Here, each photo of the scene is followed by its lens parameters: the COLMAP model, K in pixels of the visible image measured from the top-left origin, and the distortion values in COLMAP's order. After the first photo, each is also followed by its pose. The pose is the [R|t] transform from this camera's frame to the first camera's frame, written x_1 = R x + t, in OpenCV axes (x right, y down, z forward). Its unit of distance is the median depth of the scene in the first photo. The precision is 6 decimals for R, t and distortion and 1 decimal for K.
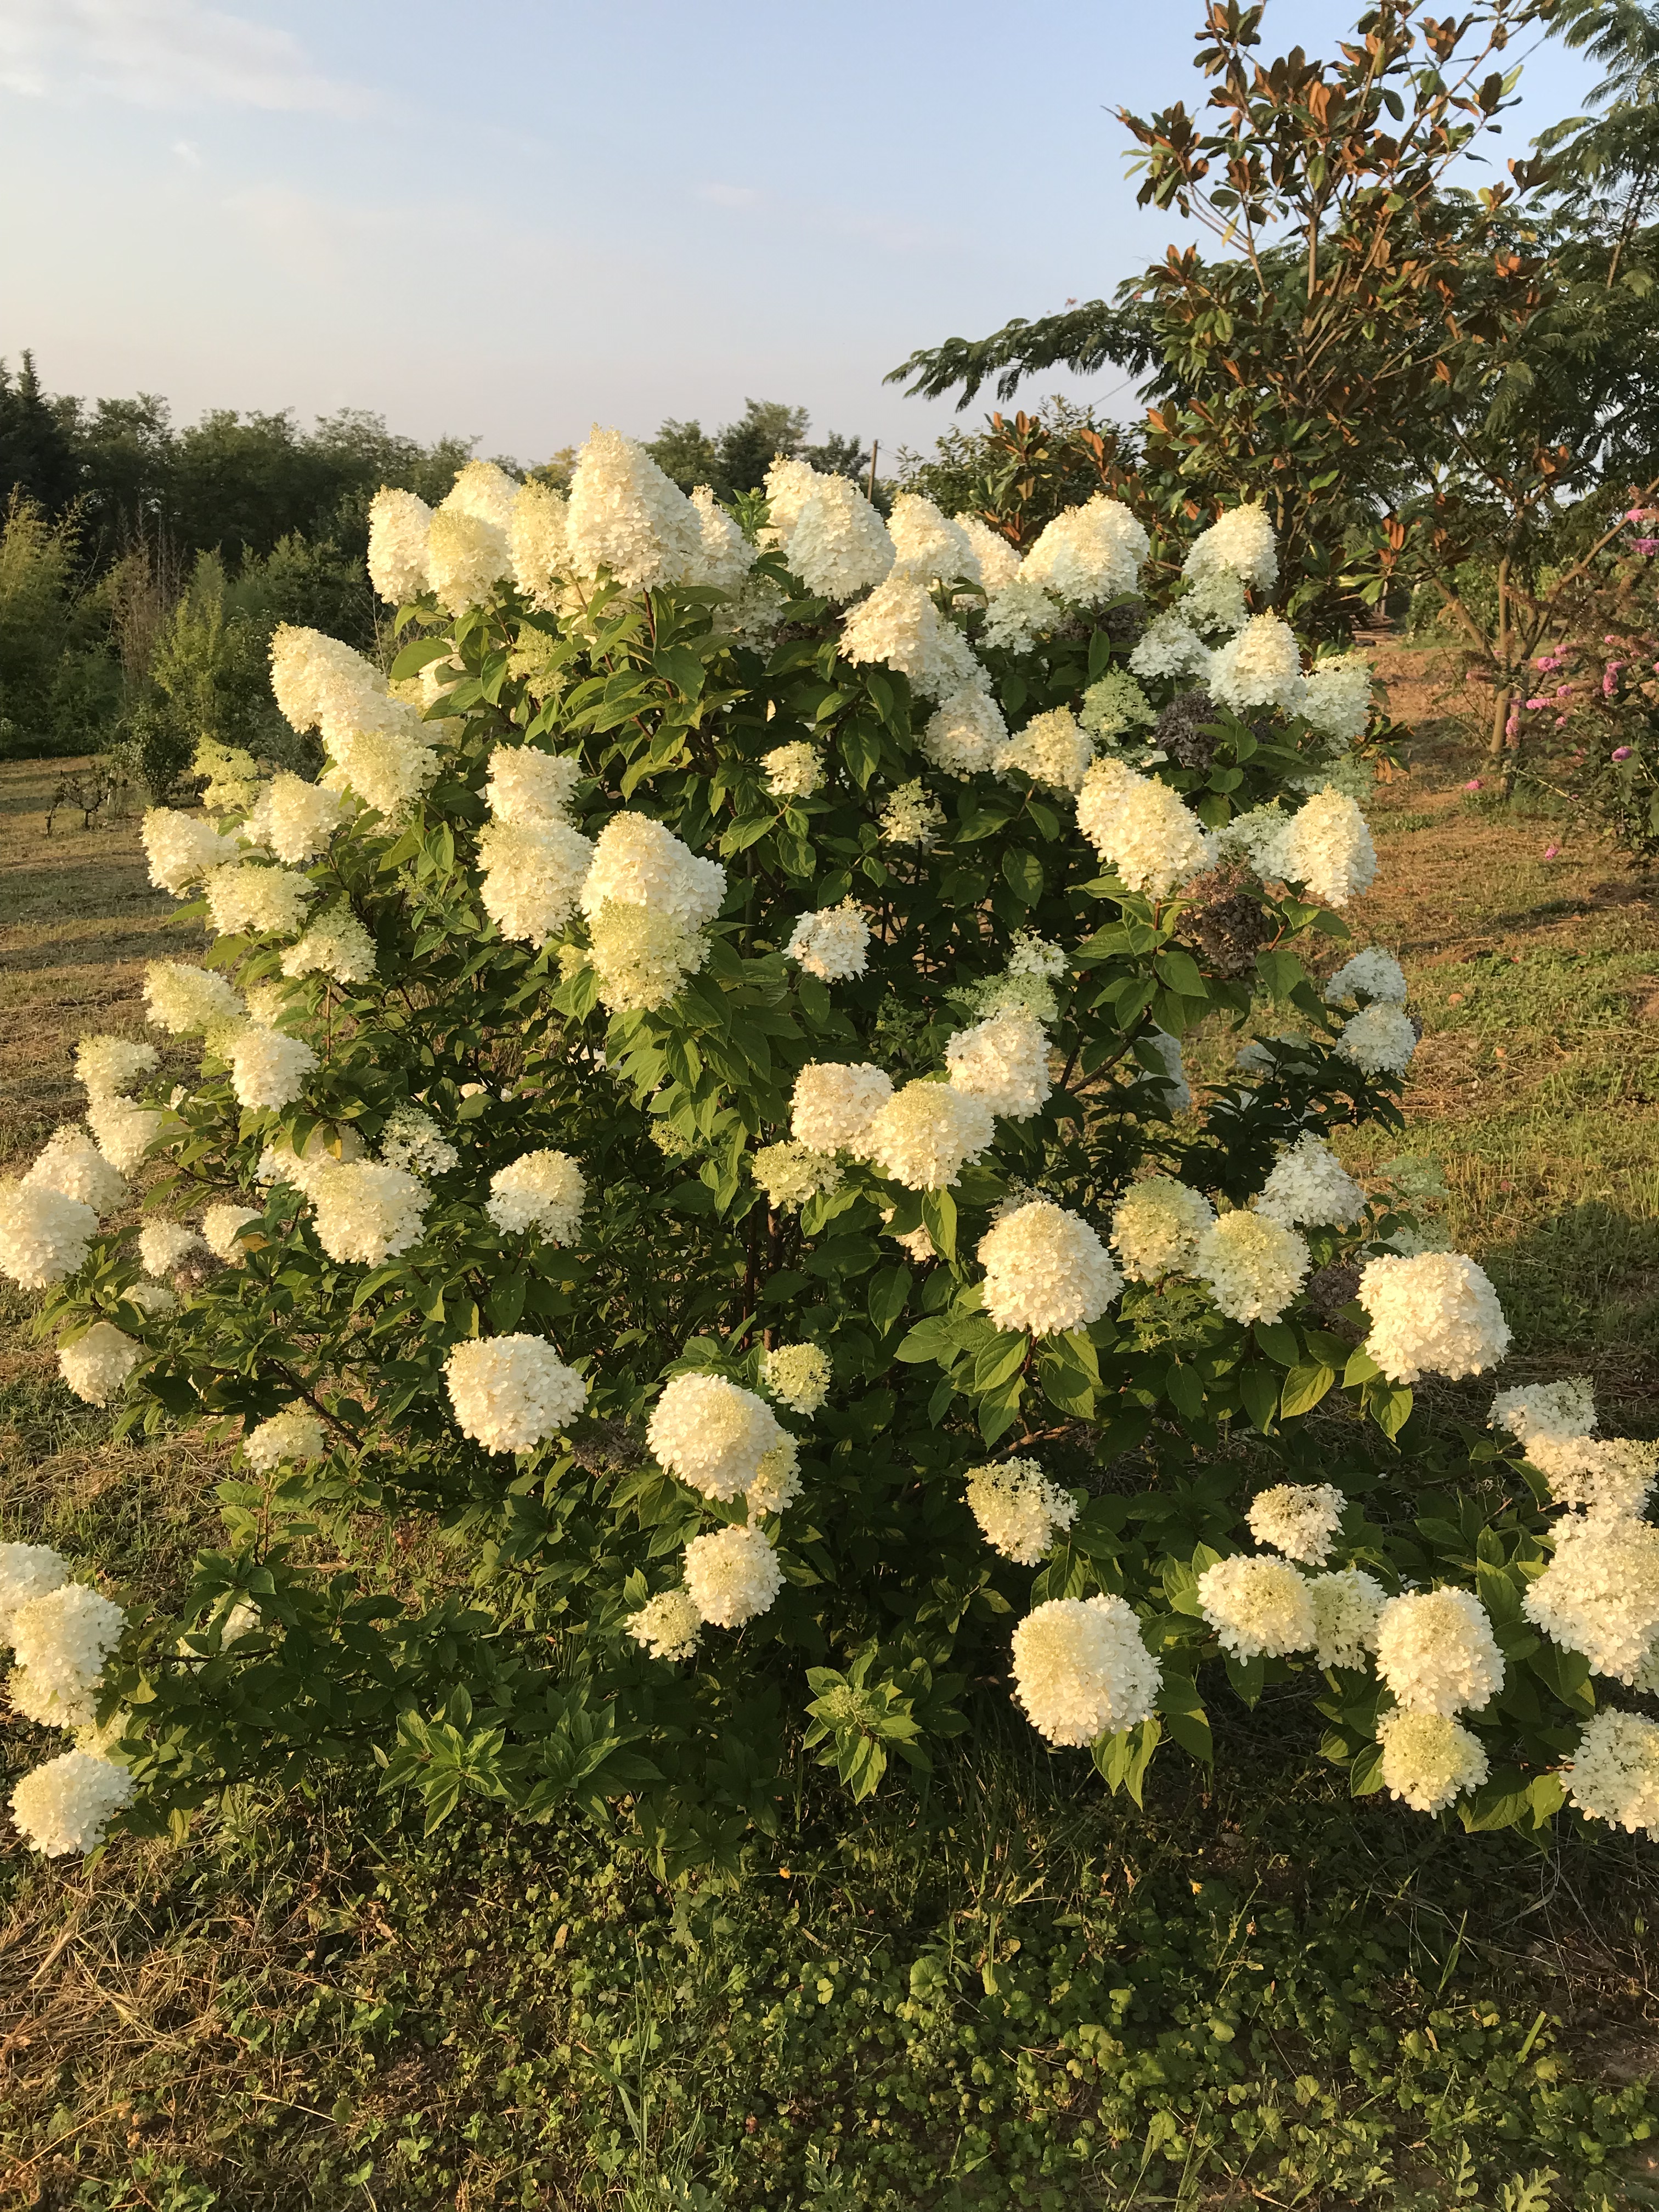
lens RADIAL K [[1812.7, 0, 829.3], [0, 1812.7, 1078.3], [0, 0, 1]] dist [0.004067, 0.017126]
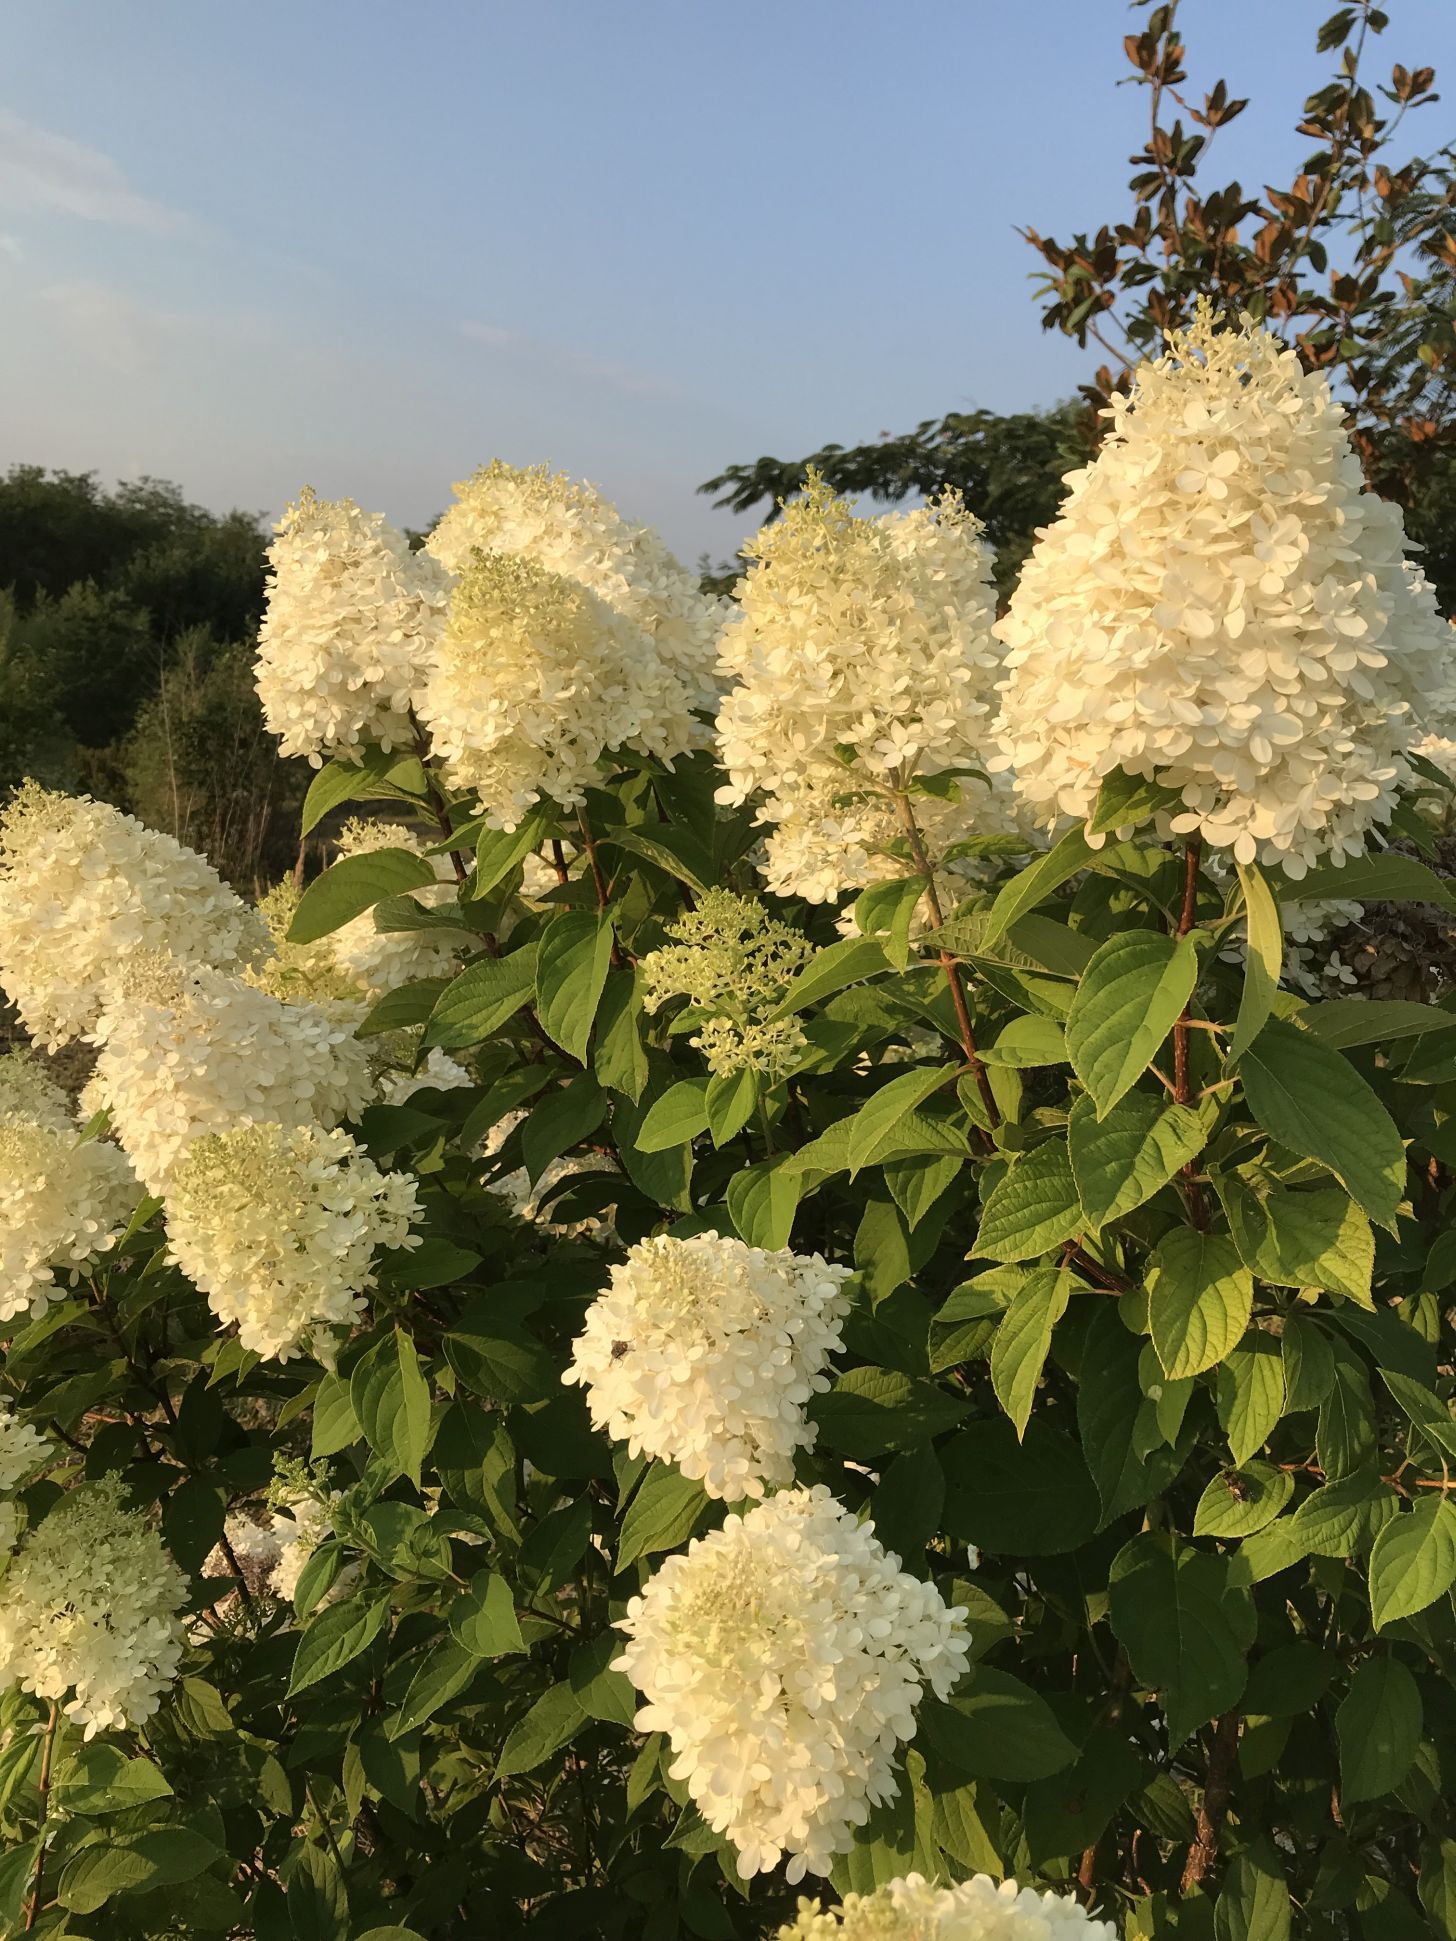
lens RADIAL K [[1583.2, 0, 718.1], [0, 1583.2, 942.6], [0, 0, 1]] dist [-0.040293, 0.109662]
pose [[0.991230, 0.068833, 0.112808, -0.043137], [-0.057614, 0.993331, -0.099867, -0.044264], [-0.118929, 0.092492, 0.988585, 0.147837]]
